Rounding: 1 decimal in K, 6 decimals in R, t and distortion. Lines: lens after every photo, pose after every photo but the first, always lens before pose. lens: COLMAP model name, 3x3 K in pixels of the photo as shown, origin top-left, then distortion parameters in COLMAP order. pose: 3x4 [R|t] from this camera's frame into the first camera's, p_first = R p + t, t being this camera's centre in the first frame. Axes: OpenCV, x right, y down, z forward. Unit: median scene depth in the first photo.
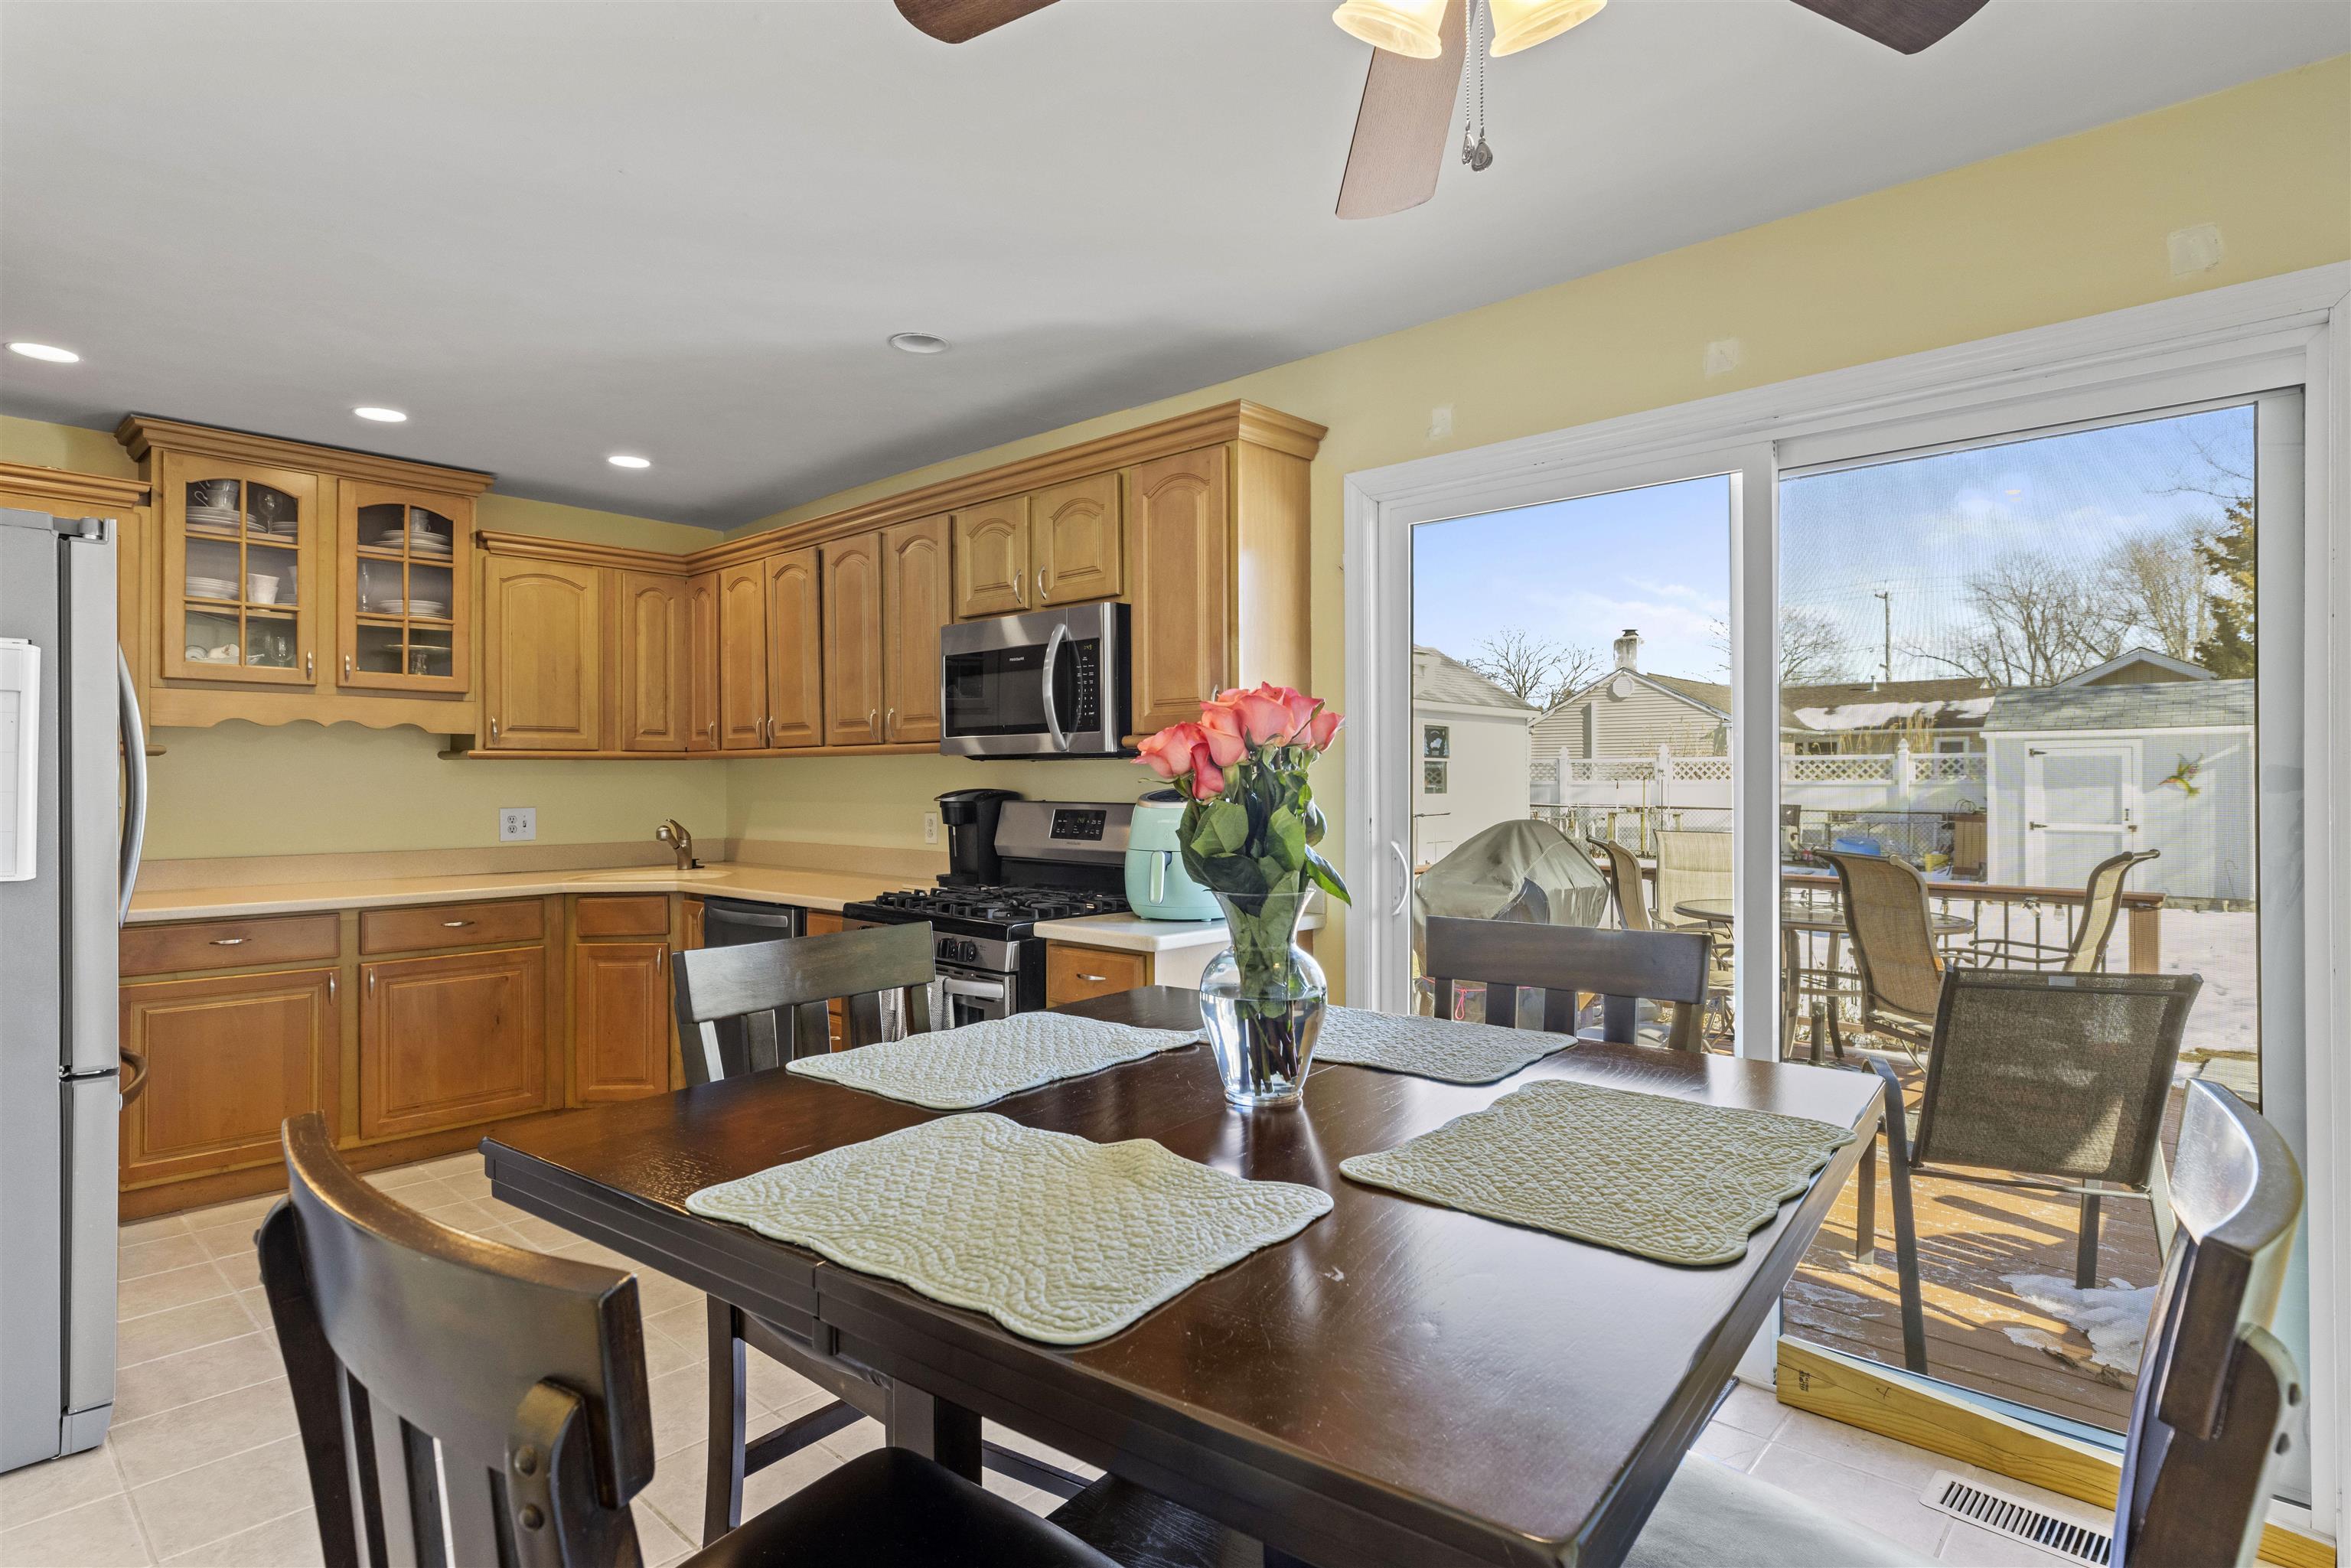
lens RADIAL K [[1224.8, 0, 1179.9], [0, 1224.8, 781.3], [0, 0, 1]] dist [0.003851, 0.000460]
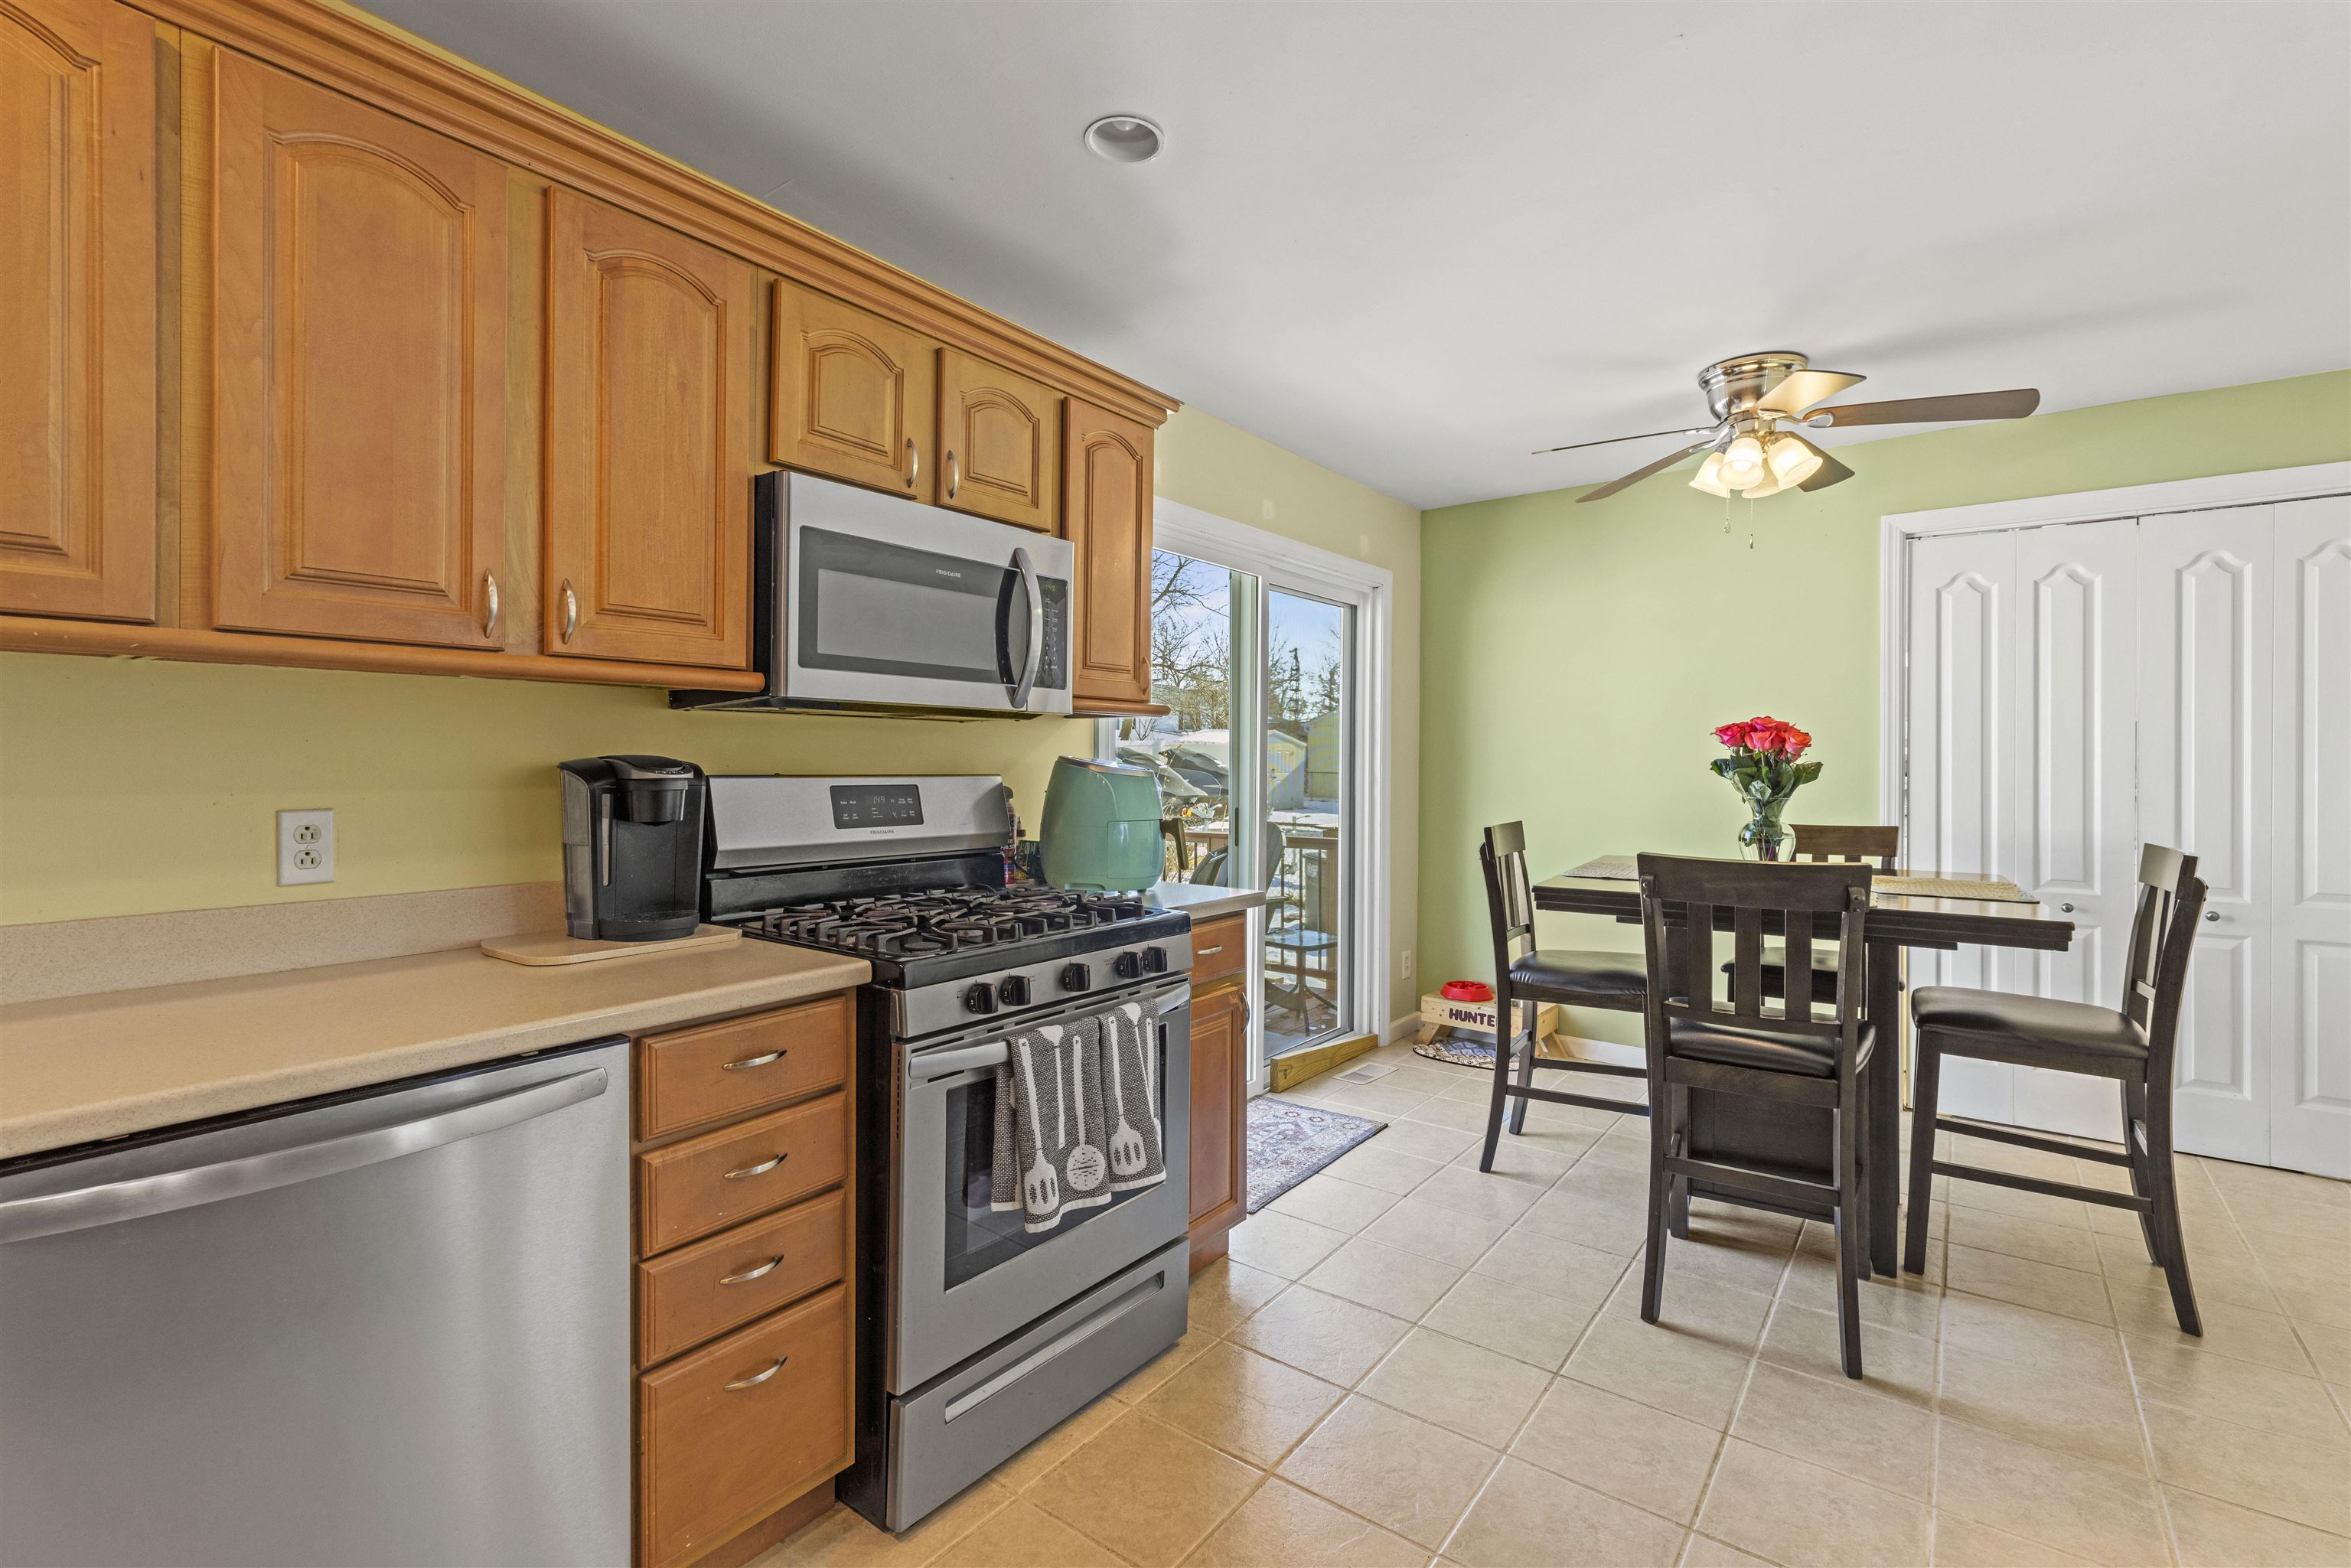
lens RADIAL K [[1080.8, 0, 1156.6], [0, 1080.8, 766.0], [0, 0, 1]] dist [-0.000099, 0.002772]
pose [[-0.104777, -0.001398, 0.994495, -0.667900], [-0.002906, 0.999995, 0.001100, 0.009507], [-0.994491, -0.002775, -0.104781, 0.821792]]
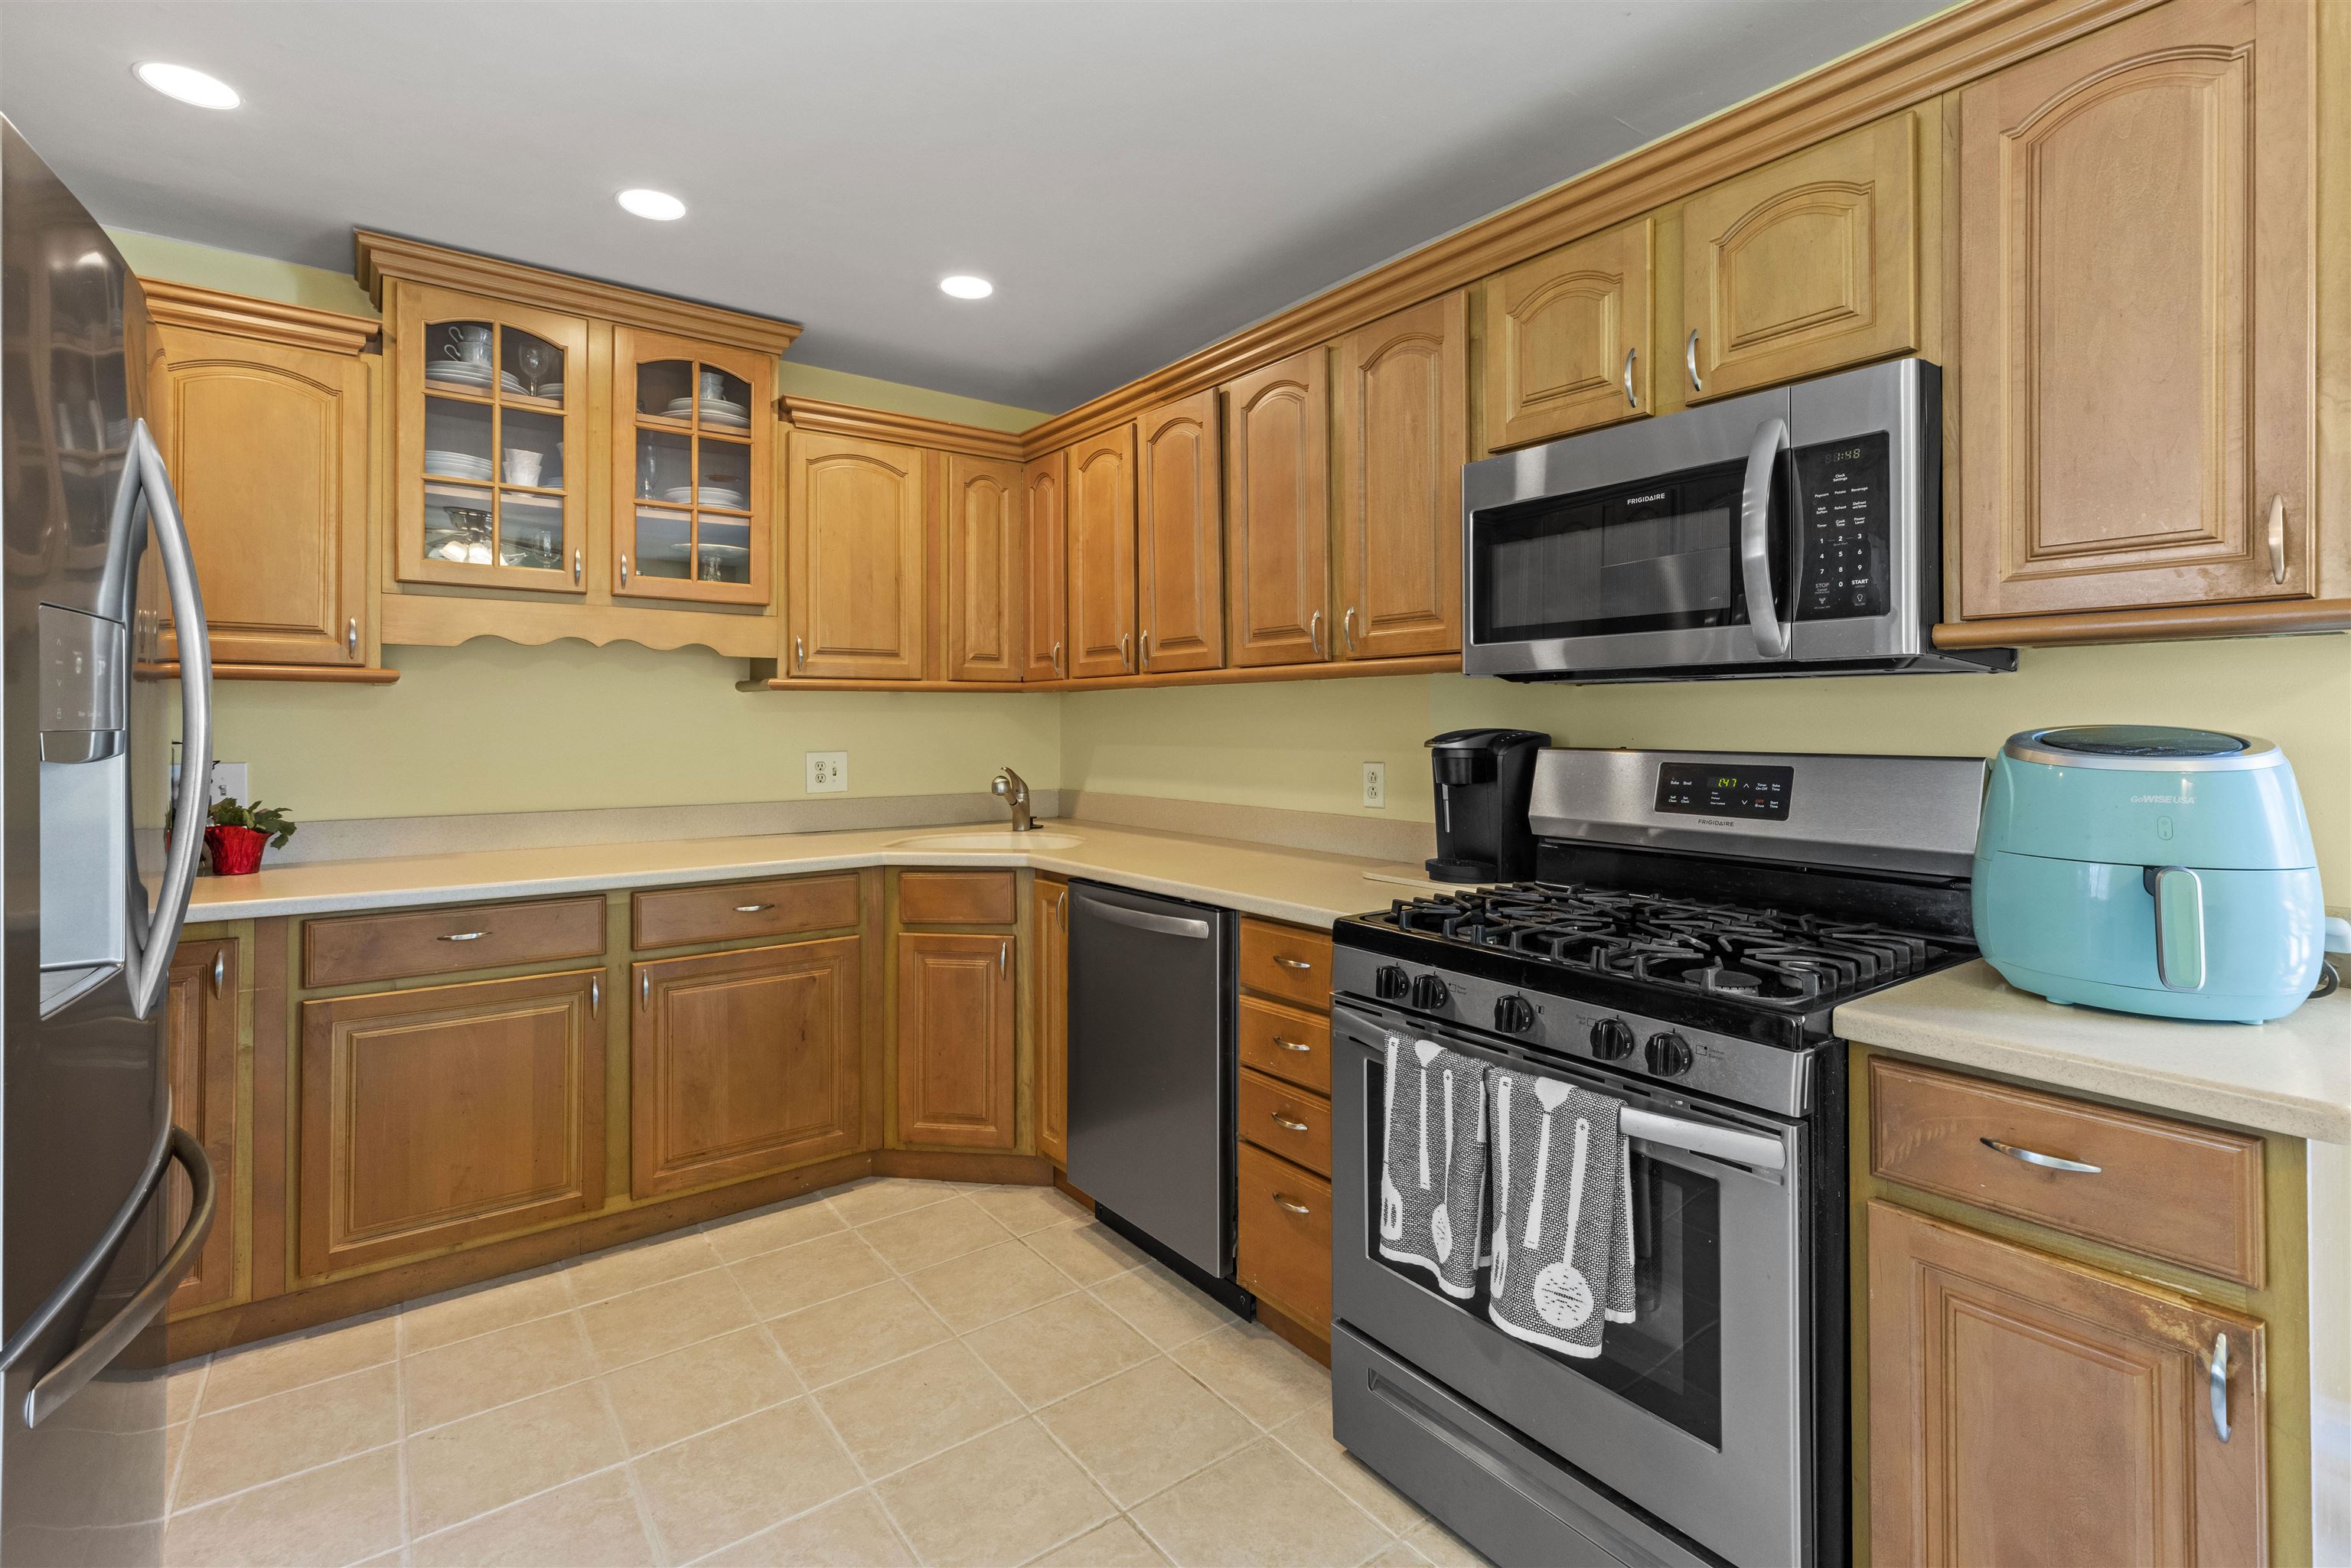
lens RADIAL K [[1080.8, 0, 1177.1], [0, 1080.8, 724.5], [0, 0, 1]] dist [-0.000099, 0.002772]
pose [[0.983934, 0.001209, -0.178530, -0.223394], [-0.001175, 0.999999, 0.000298, 0.003827], [0.178531, -0.000083, 0.983934, 0.409154]]
